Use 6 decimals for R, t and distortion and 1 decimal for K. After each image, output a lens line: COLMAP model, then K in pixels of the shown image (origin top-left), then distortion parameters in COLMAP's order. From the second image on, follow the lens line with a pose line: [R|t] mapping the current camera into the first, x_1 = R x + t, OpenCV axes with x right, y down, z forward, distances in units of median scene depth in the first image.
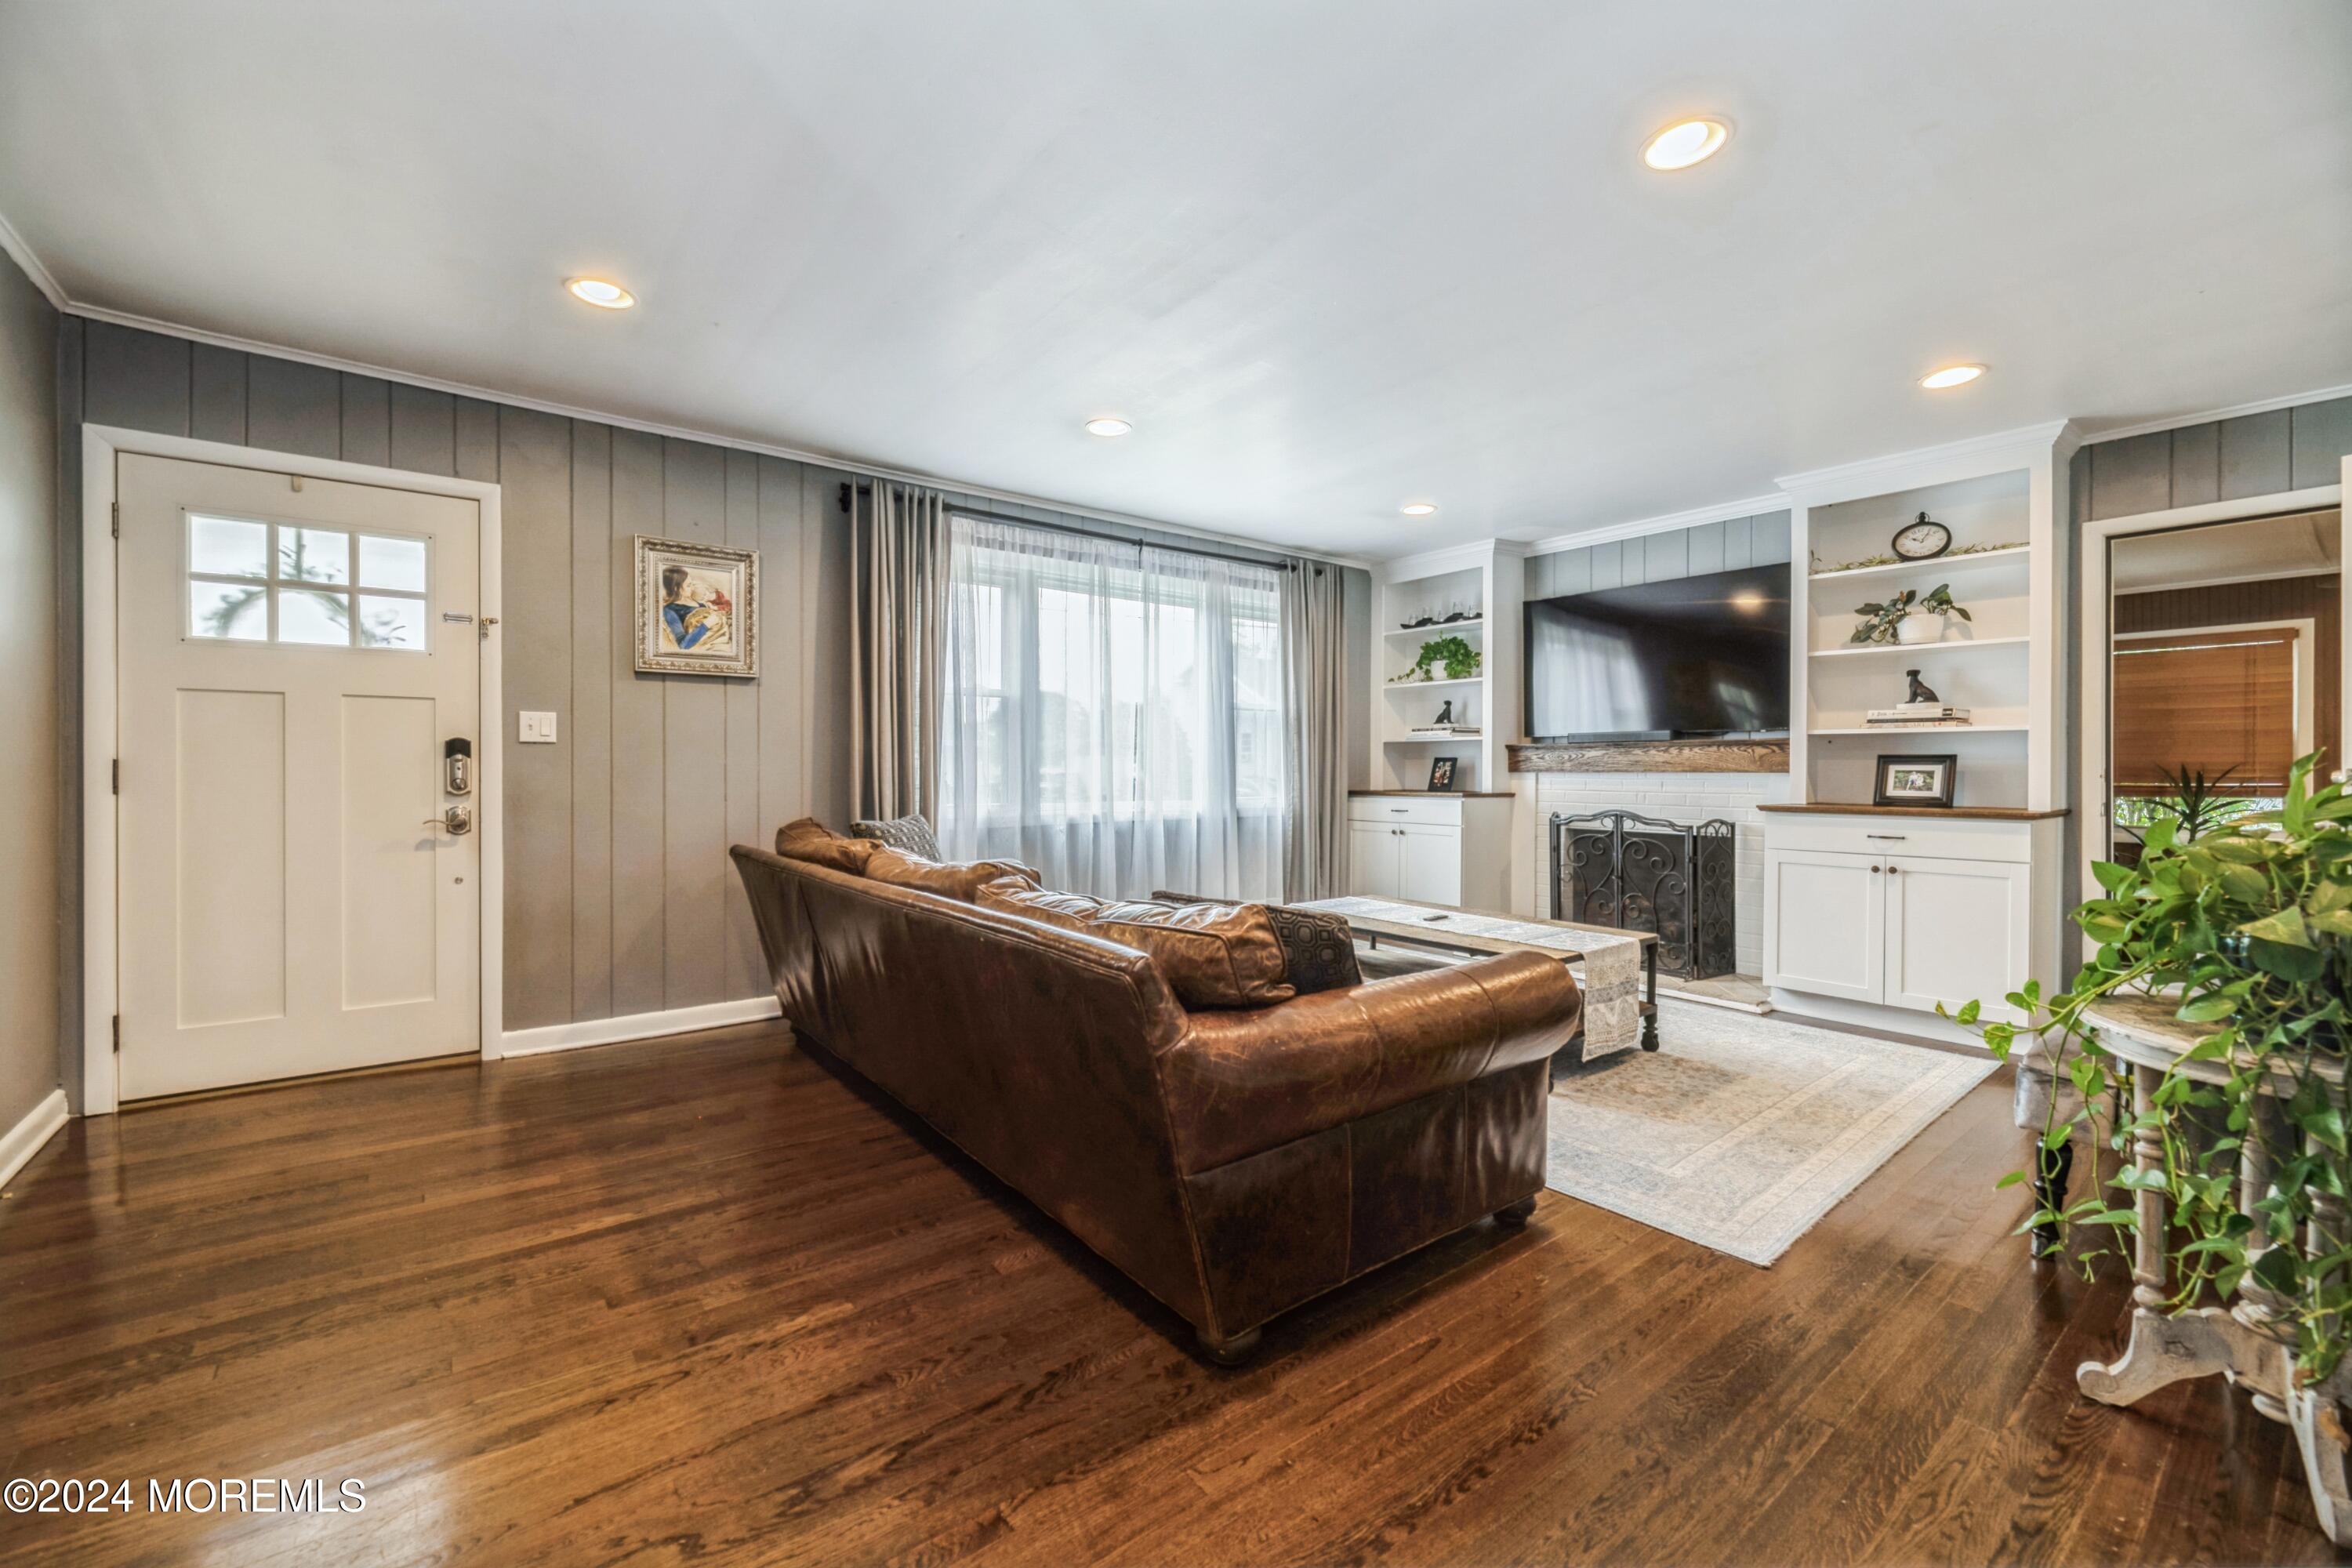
lens RADIAL K [[957.4, 0, 1193.9], [0, 957.4, 775.2], [0, 0, 1]] dist [0.000608, -0.000910]
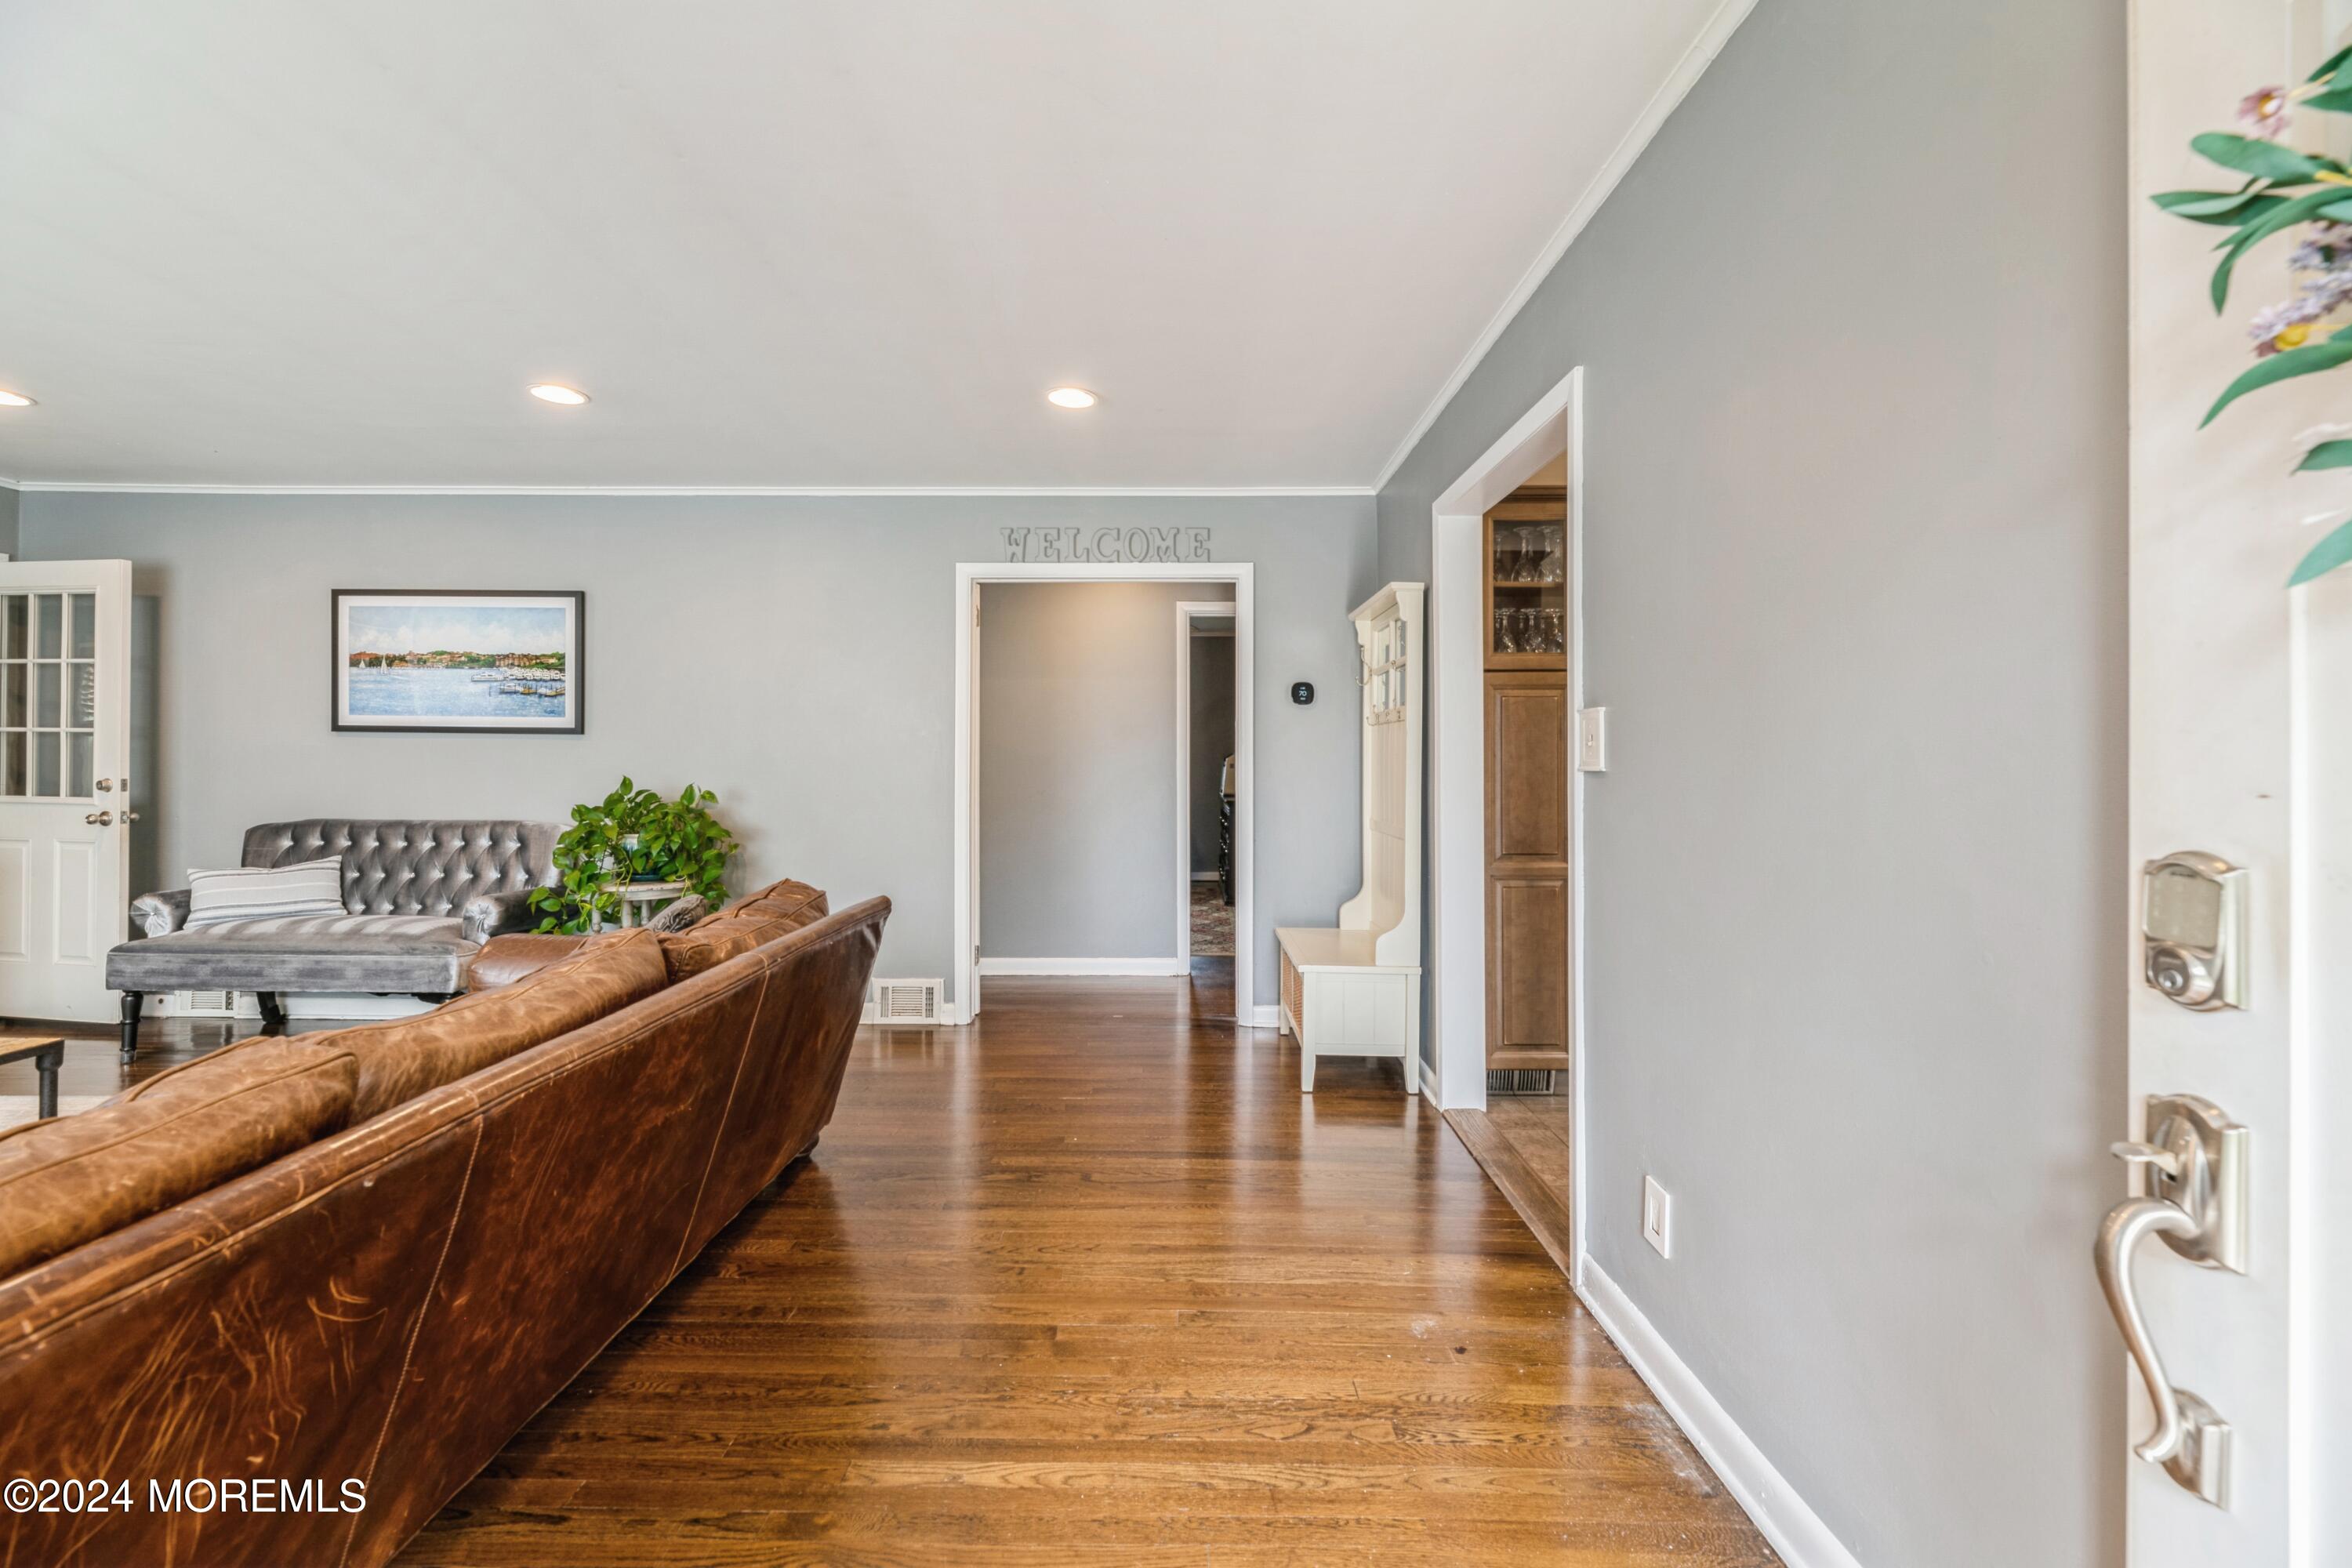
lens RADIAL K [[957.4, 0, 1166.5], [0, 957.4, 784.4], [0, 0, 1]] dist [0.000608, -0.000910]
pose [[-0.787906, -0.015686, 0.615596, -1.237138], [-0.008960, 0.999862, 0.014009, -0.044635], [-0.615731, 0.005522, -0.787937, 1.614329]]
